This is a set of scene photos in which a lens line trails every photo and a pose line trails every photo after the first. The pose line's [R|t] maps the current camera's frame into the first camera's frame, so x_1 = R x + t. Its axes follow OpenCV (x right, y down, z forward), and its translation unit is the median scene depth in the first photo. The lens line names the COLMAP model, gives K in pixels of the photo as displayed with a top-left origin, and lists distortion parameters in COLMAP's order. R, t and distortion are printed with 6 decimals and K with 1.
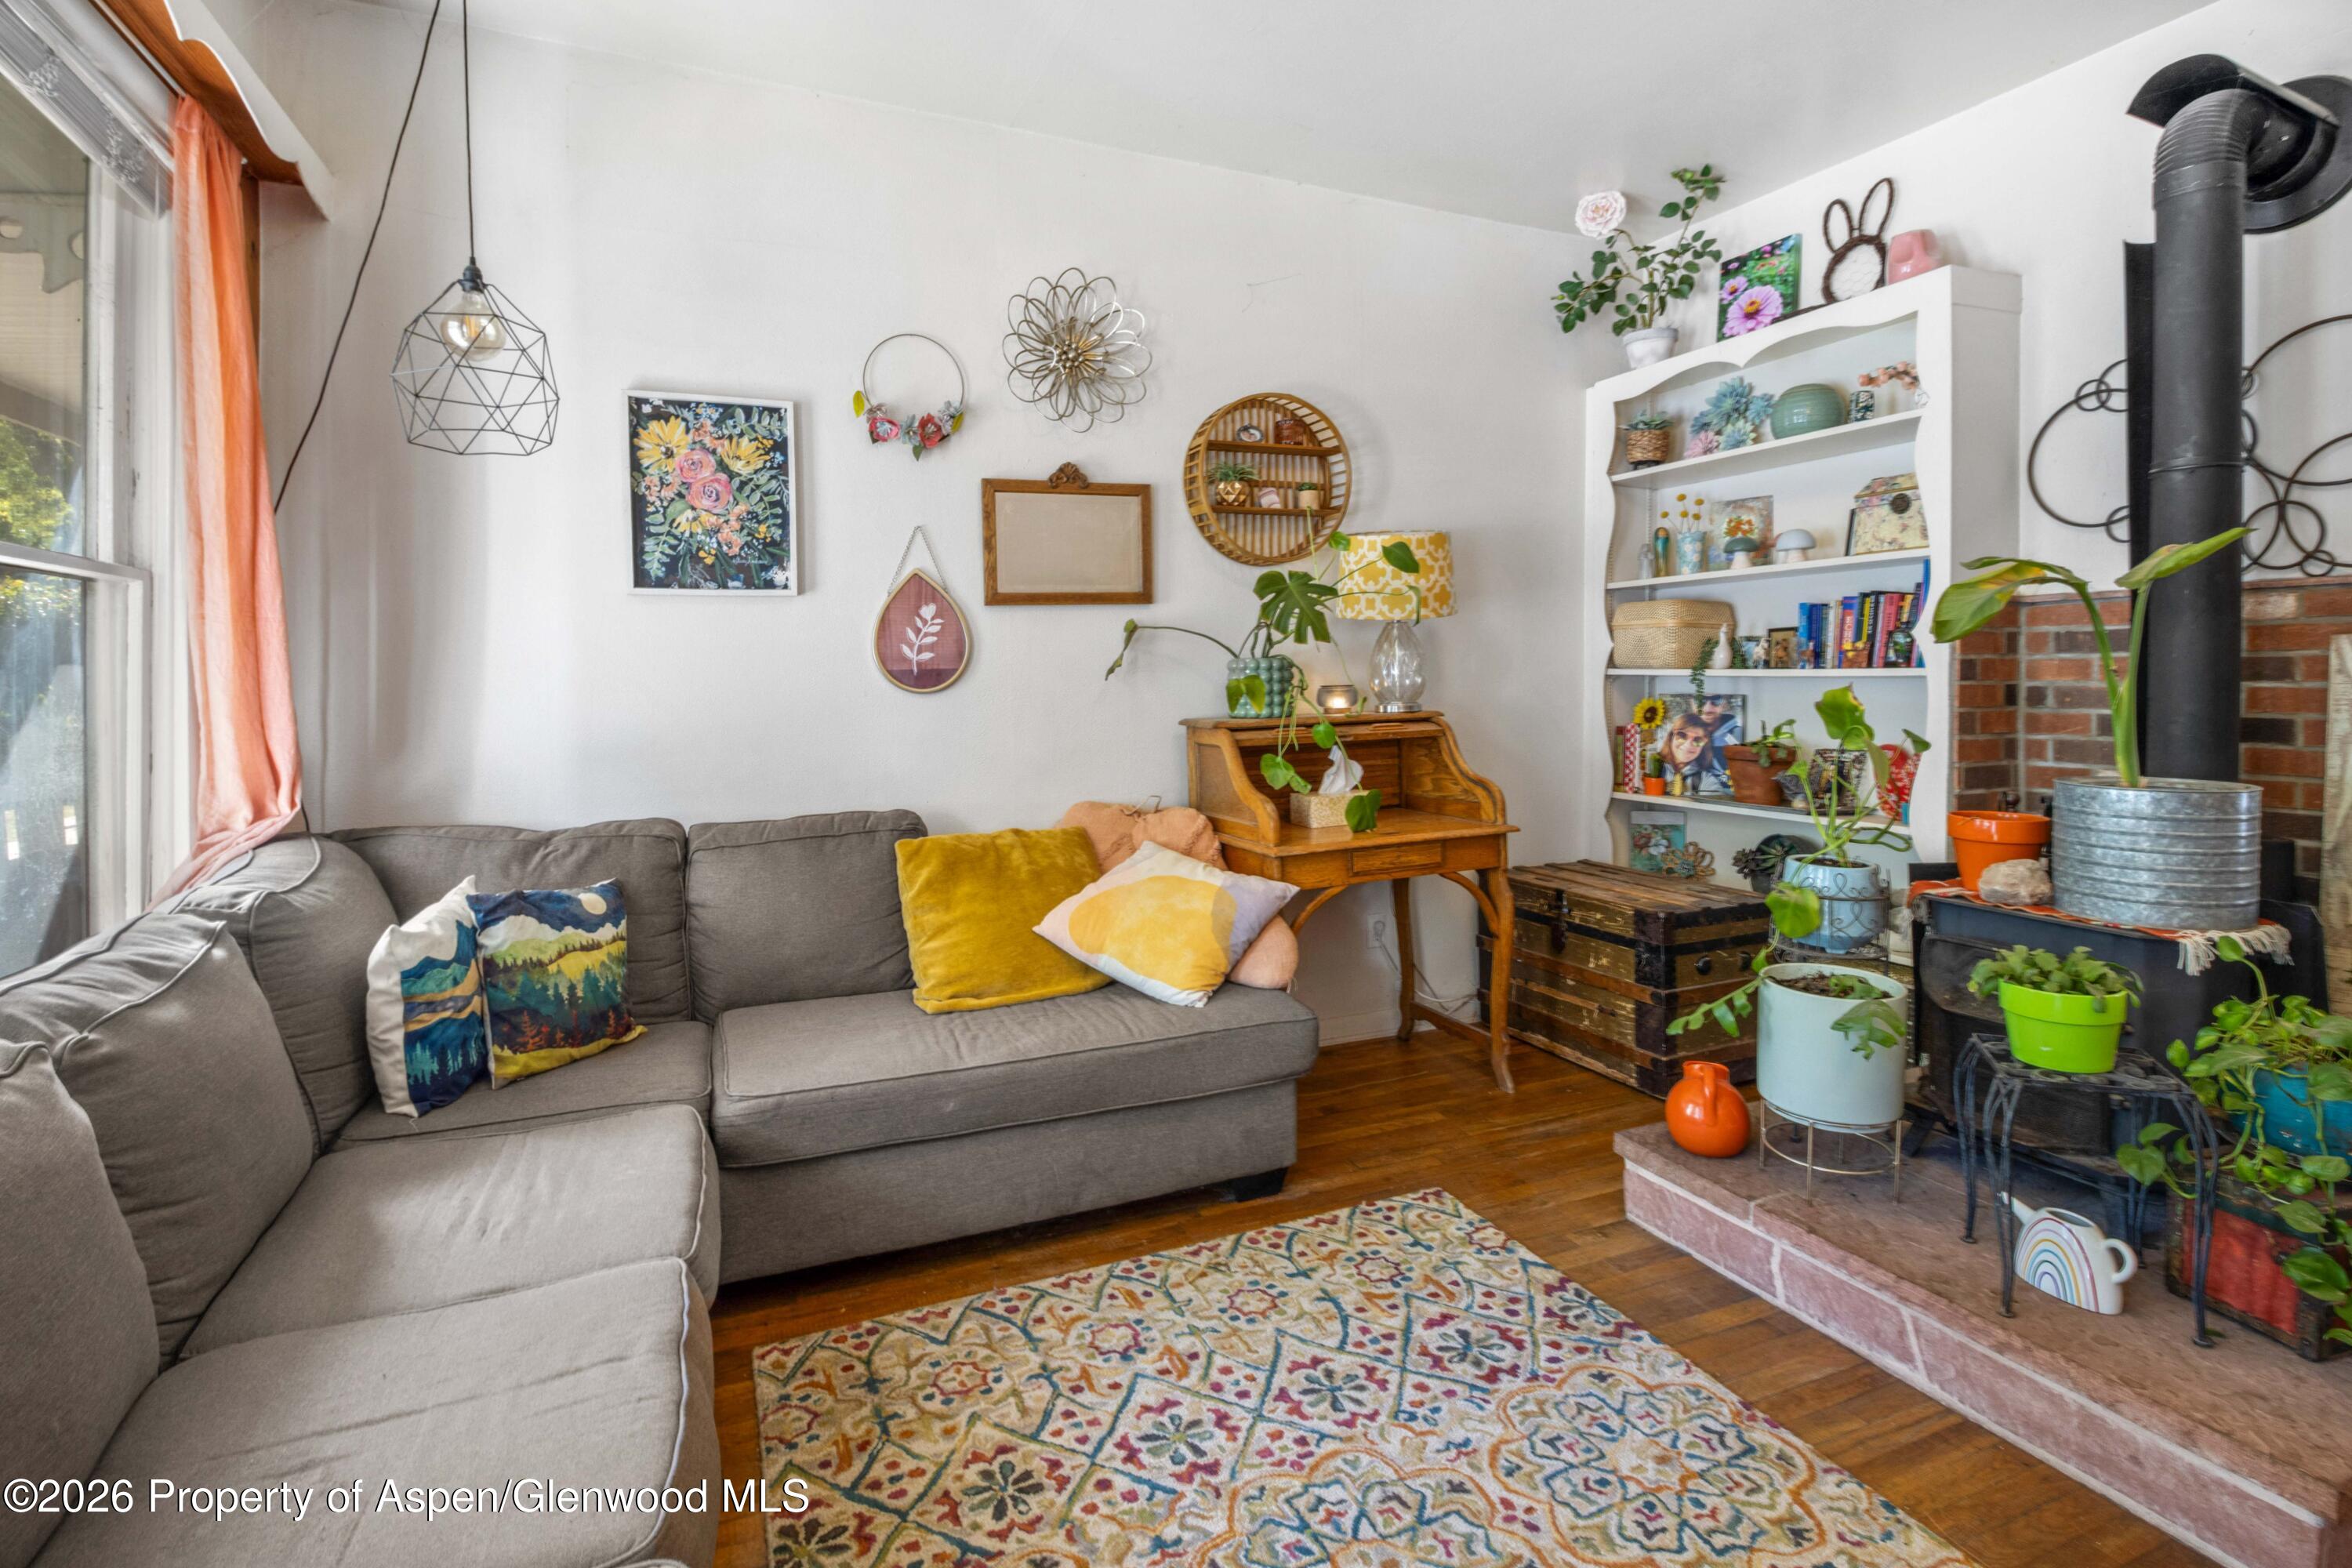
lens RADIAL K [[1127.5, 0, 1162.4], [0, 1127.5, 777.5], [0, 0, 1]] dist [0.000917, -0.015591]
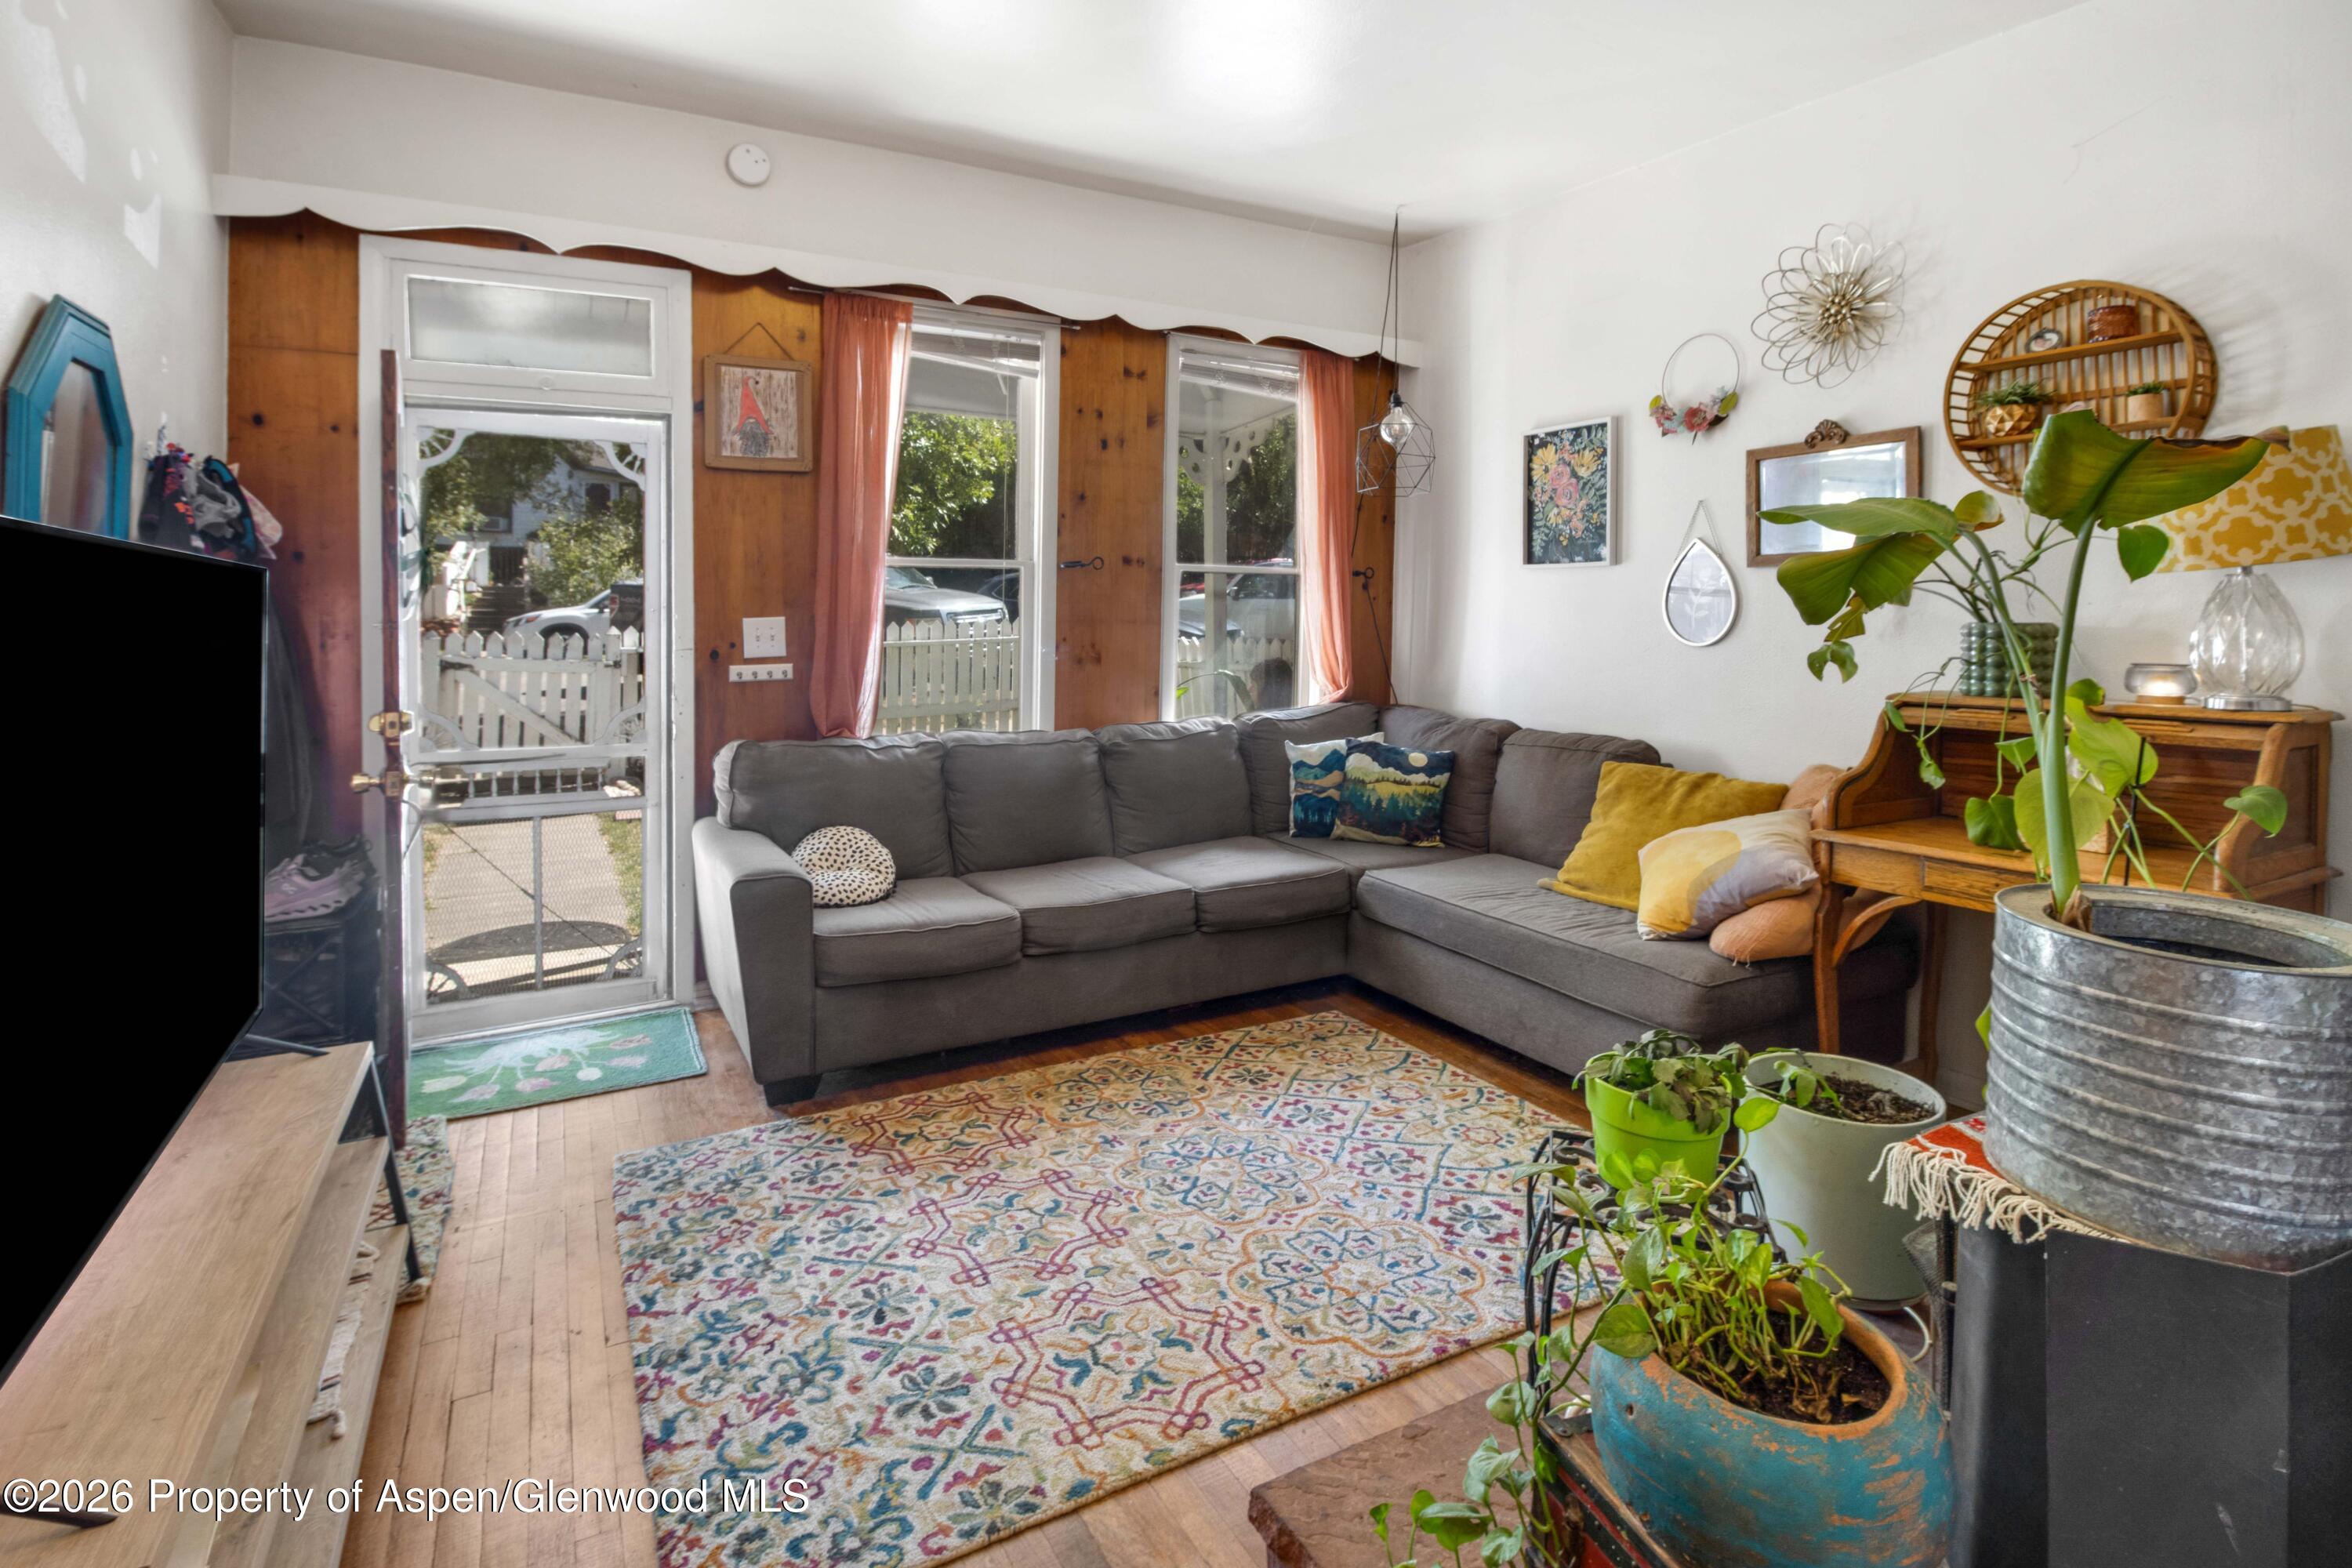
lens RADIAL K [[1127.5, 0, 1162.4], [0, 1127.5, 777.5], [0, 0, 1]] dist [0.000917, -0.015591]
pose [[0.112733, 0.156440, -0.981233, 1.004191], [-0.106839, 0.983711, 0.144560, -0.058374], [0.987865, 0.088537, 0.127610, 0.375976]]
